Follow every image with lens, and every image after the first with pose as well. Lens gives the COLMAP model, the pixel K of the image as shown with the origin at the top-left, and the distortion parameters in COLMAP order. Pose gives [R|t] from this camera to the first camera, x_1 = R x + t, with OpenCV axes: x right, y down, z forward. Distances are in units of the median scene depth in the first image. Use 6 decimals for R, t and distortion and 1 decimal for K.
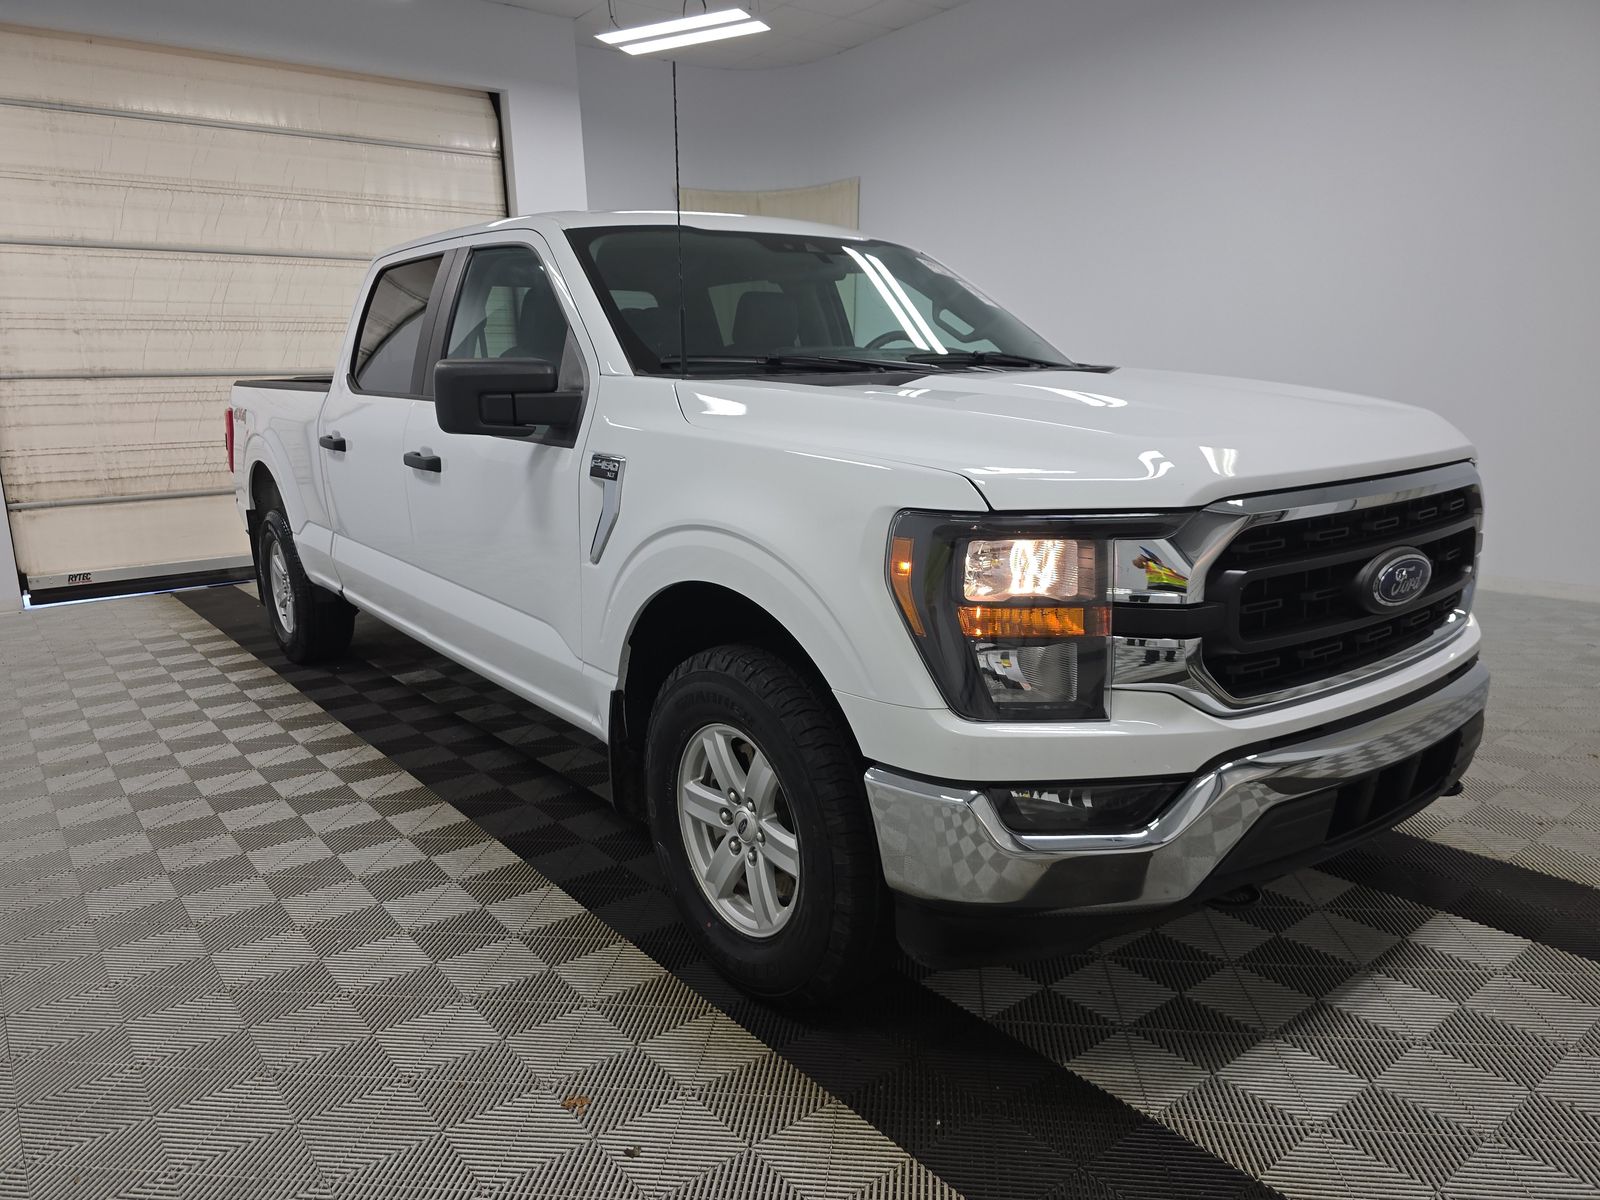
lens RADIAL K [[1079.8, 0, 800.0], [0, 1079.8, 600.0], [0, 0, 1]] dist [-0.000417, -0.001307]
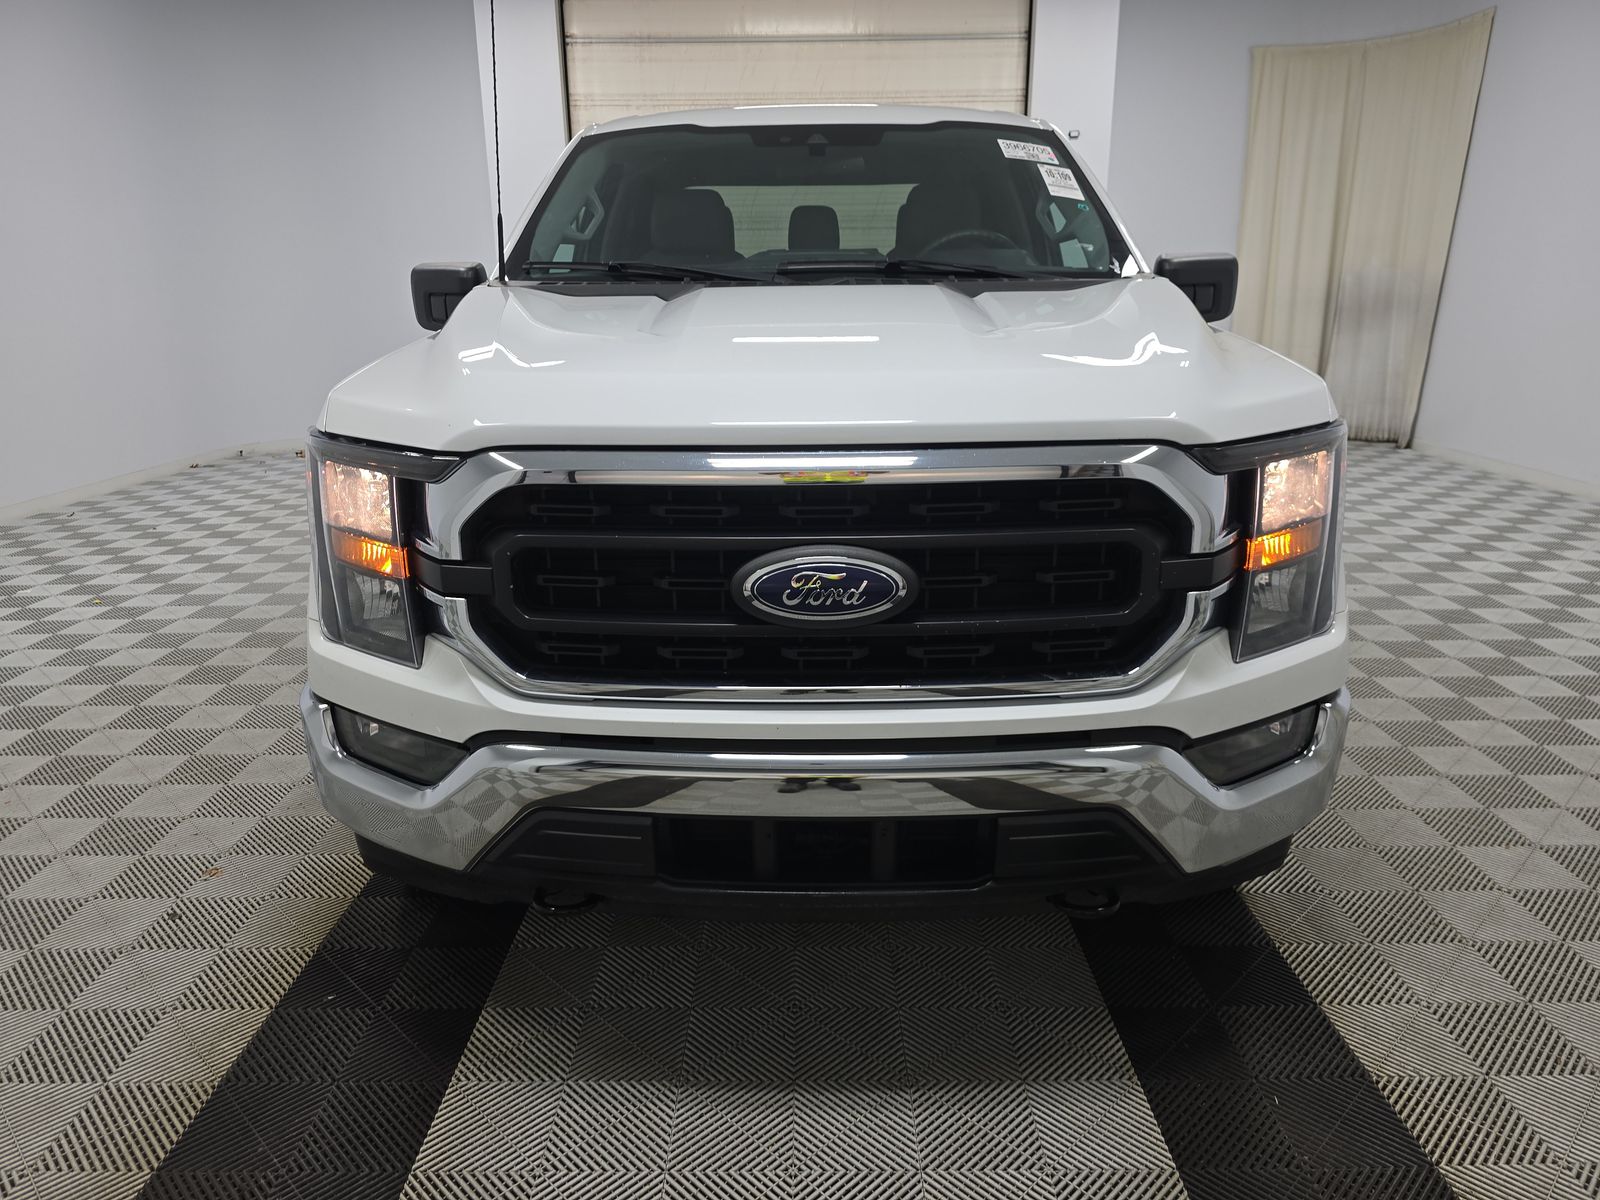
lens RADIAL K [[1070.2, 0, 801.6], [0, 1070.2, 625.3], [0, 0, 1]] dist [0.003109, 0.000950]
pose [[0.787175, 0.200419, -0.583256, 0.294938], [-0.130129, 0.978408, 0.160576, -0.033055], [0.602845, -0.050503, 0.796259, 0.122485]]
